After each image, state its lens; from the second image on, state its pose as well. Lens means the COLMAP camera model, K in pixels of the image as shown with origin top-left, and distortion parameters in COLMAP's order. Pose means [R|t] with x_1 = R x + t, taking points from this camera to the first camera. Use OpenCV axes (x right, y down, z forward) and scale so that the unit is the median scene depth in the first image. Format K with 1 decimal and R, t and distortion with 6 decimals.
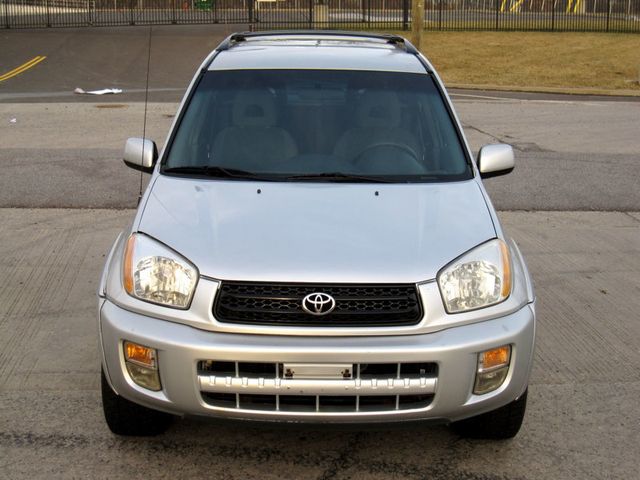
lens RADIAL K [[1010.9, 0, 320.0], [0, 1010.9, 240.0], [0, 0, 1]] dist [-0.145332, -0.022877]
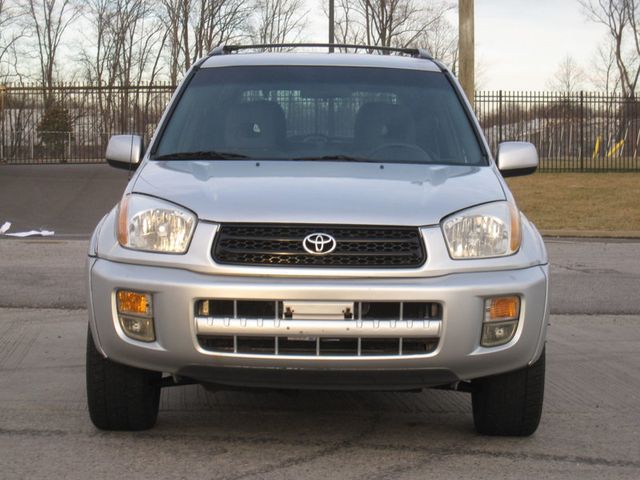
lens RADIAL K [[1538.0, 0, 320.0], [0, 1538.0, 240.0], [0, 0, 1]] dist [-0.074561, -0.487847]
pose [[0.999971, 0.001491, -0.007509, 0.010462], [-0.002847, 0.982951, -0.183848, 0.330541], [0.007107, 0.183864, 0.982926, -0.468146]]
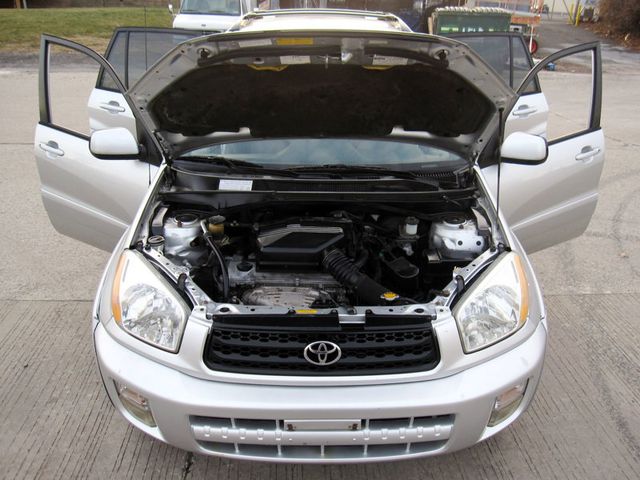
lens RADIAL K [[523.2, 0, 320.0], [0, 523.2, 240.0], [0, 0, 1]] dist [-0.002363, -0.002093]
pose [[0.999894, -0.011411, -0.009027, 0.001739], [0.013103, 0.975945, 0.217622, -0.130240], [0.006327, -0.217717, 0.975991, 0.569120]]
